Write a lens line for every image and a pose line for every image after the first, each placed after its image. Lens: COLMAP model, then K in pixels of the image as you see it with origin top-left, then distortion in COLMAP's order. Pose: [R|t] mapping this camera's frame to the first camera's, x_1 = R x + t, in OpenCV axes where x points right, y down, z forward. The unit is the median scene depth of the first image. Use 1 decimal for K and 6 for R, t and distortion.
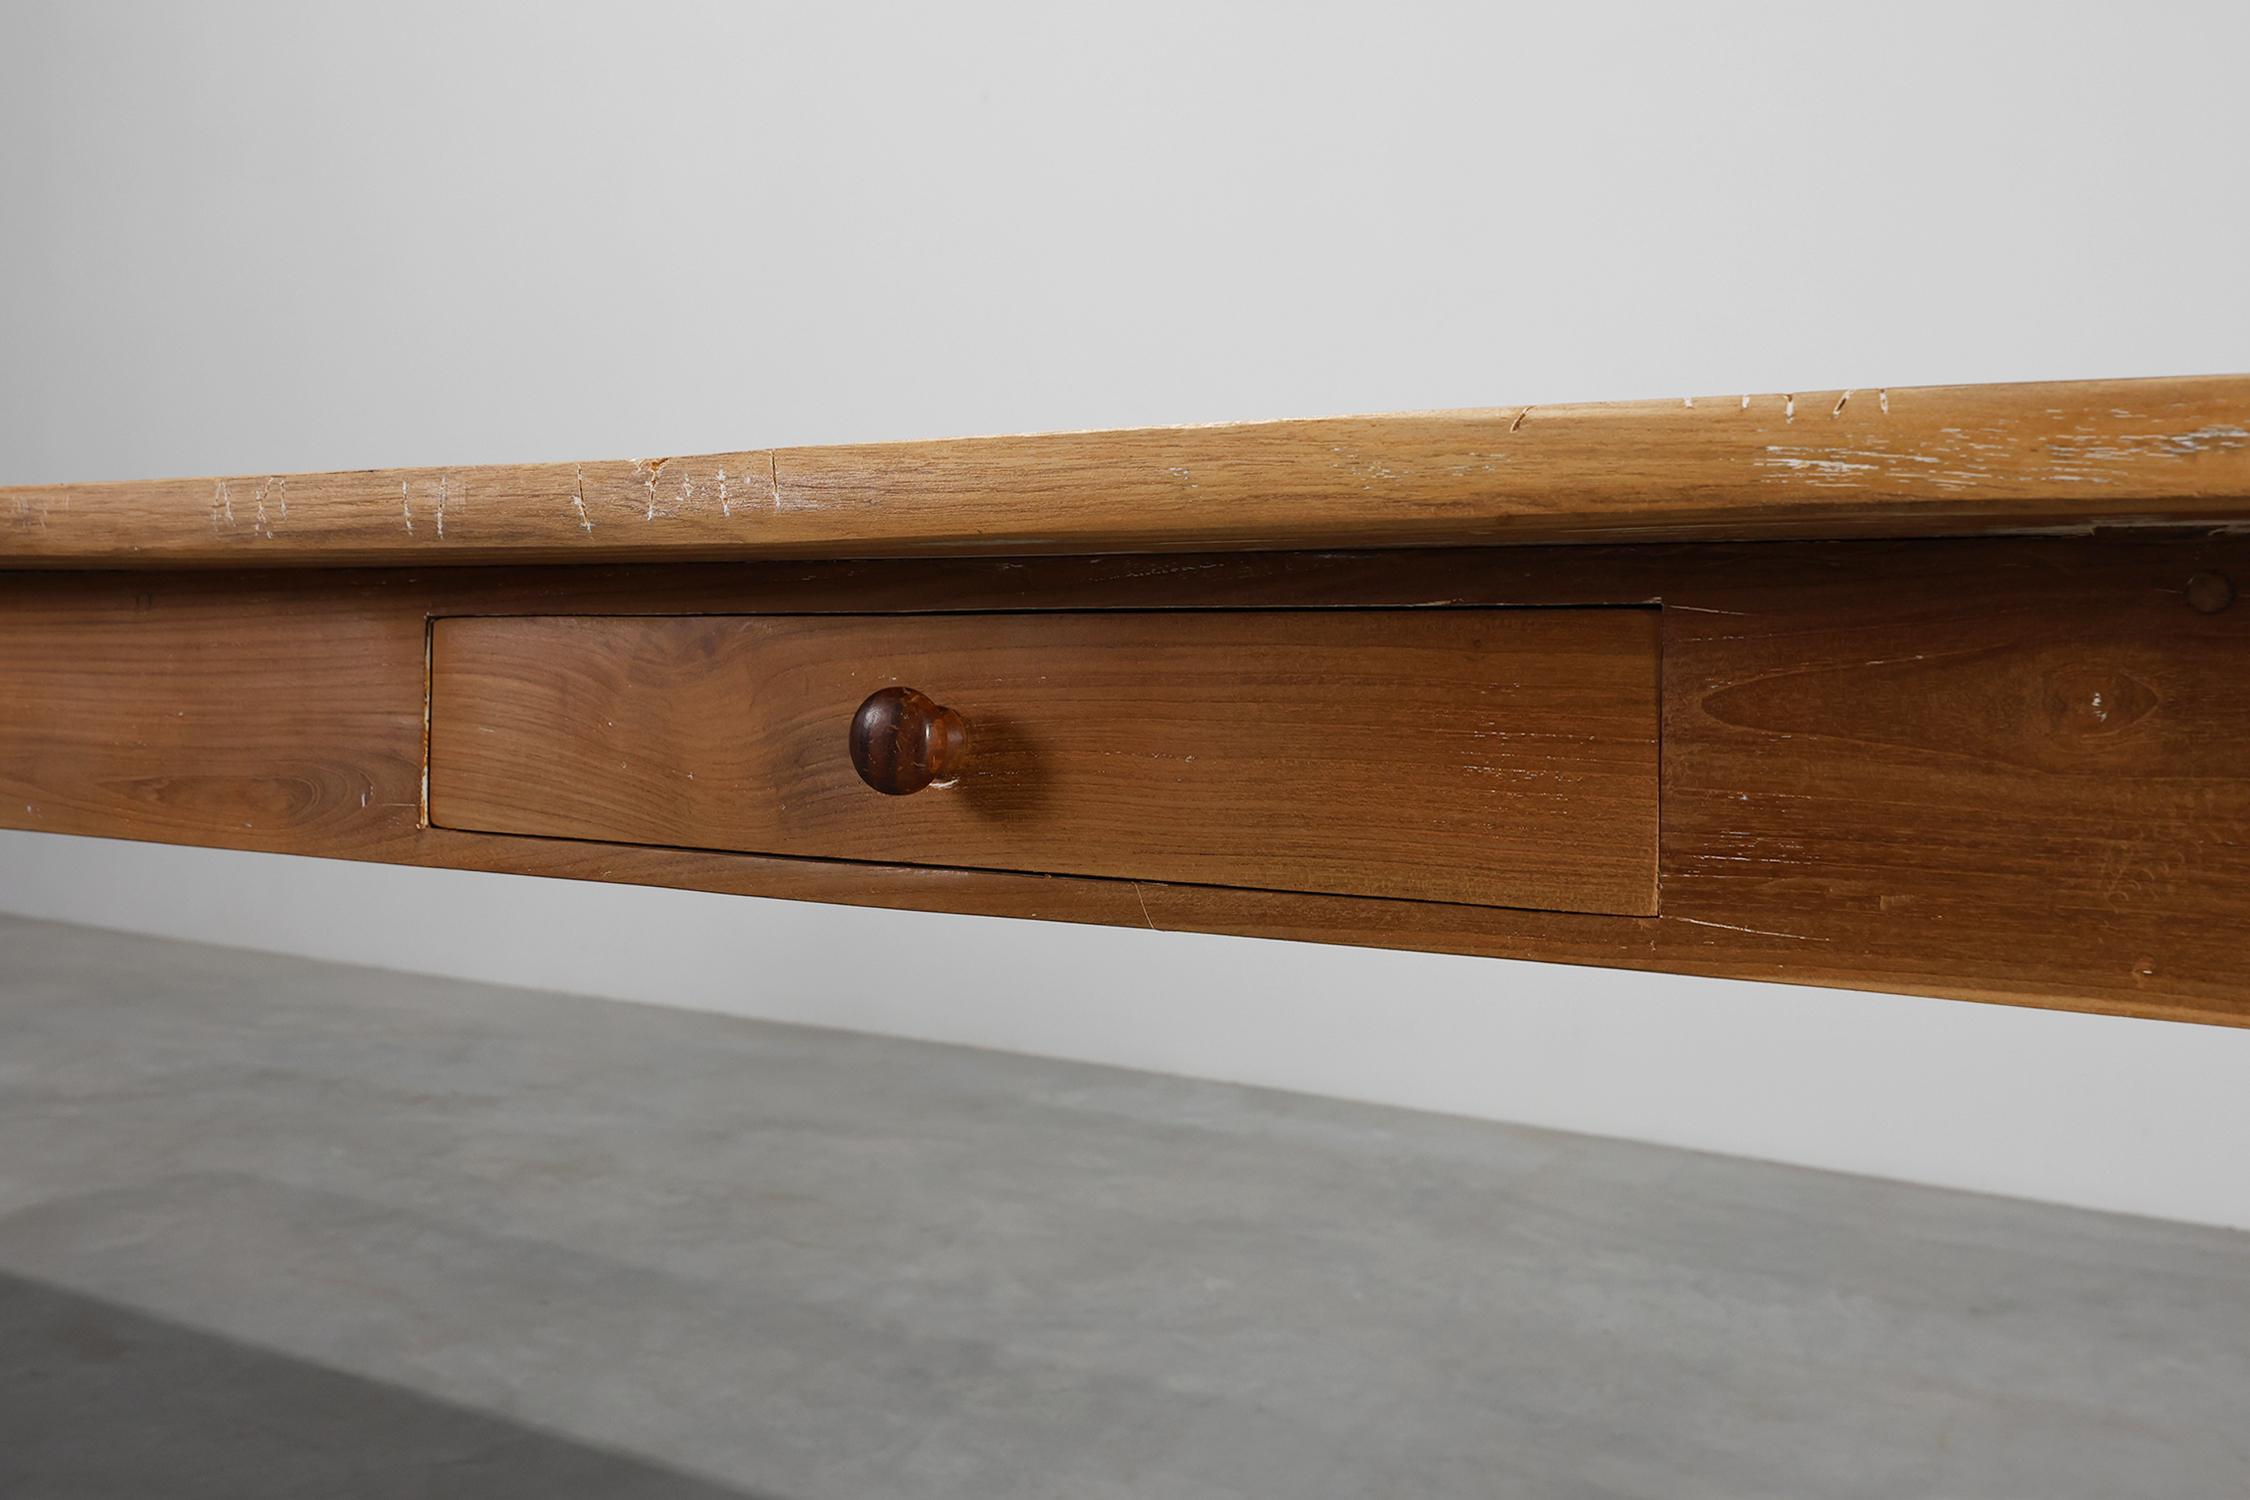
lens RADIAL K [[1904.9, 0, 1127.2], [0, 1904.9, 754.6], [0, 0, 1]] dist [-0.002745, 0.012450]
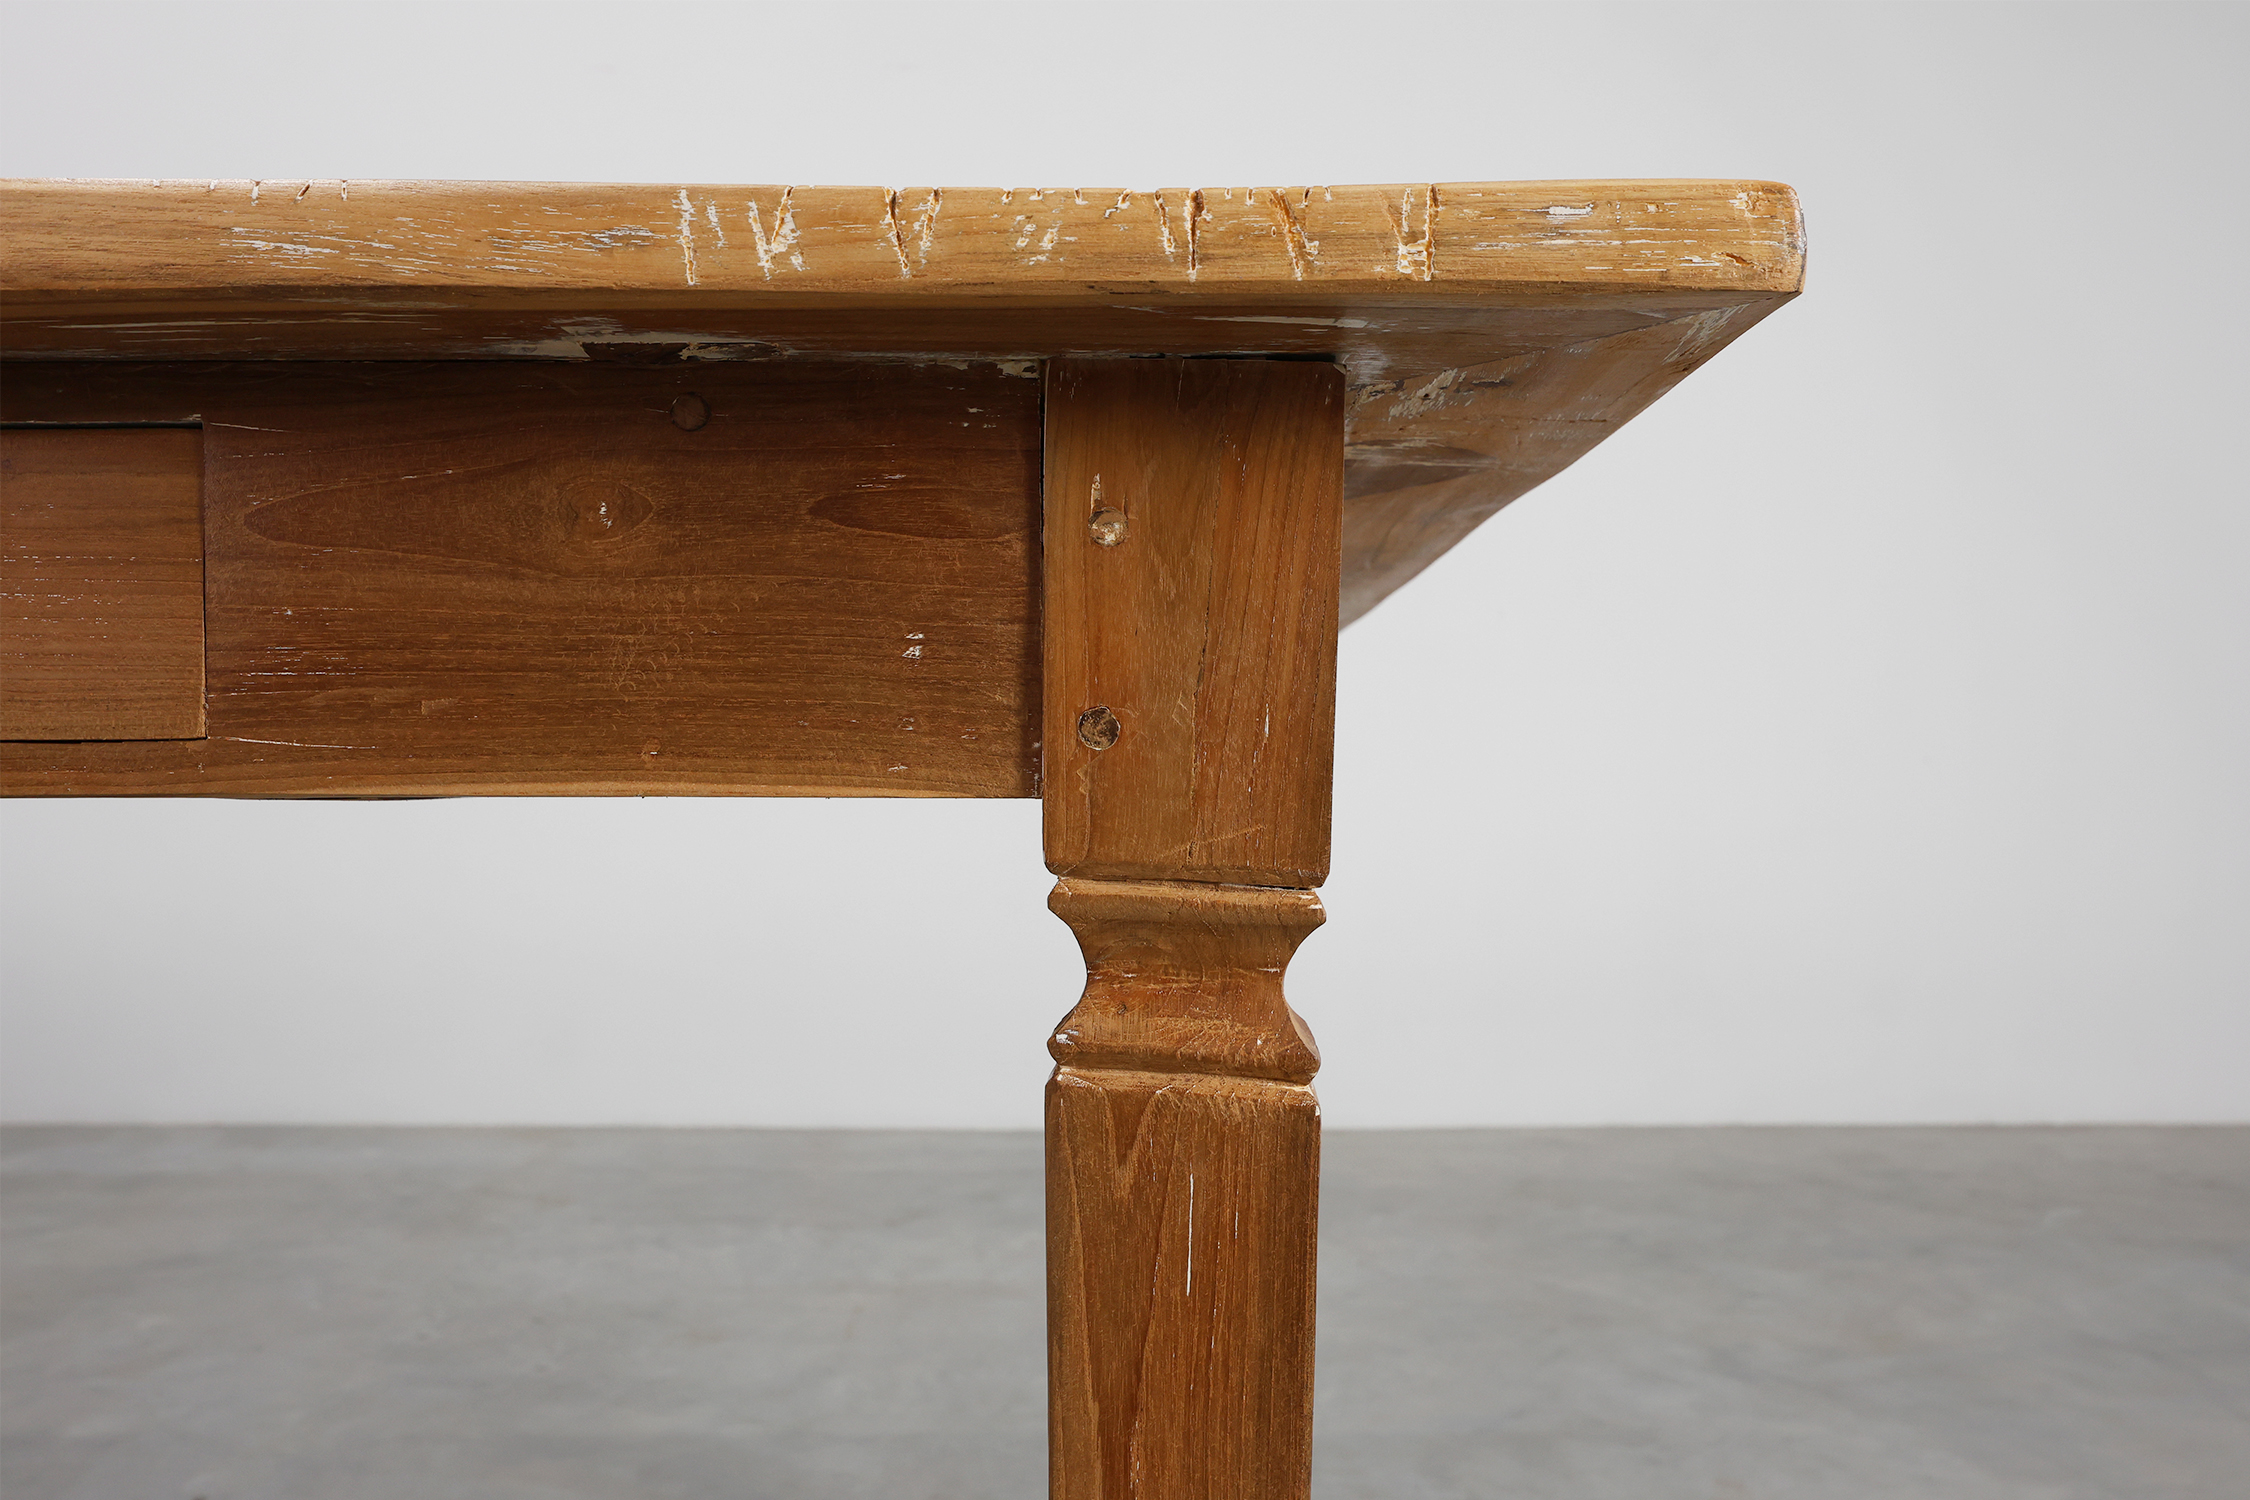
lens RADIAL K [[1619.8, 0, 1148.6], [0, 1619.8, 740.5], [0, 0, 1]] dist [0.001346, -0.002870]
pose [[0.870963, -0.016413, 0.491074, 0.308939], [0.046265, 0.997741, -0.048707, 0.158117], [-0.489165, 0.065141, 0.869755, 0.040251]]
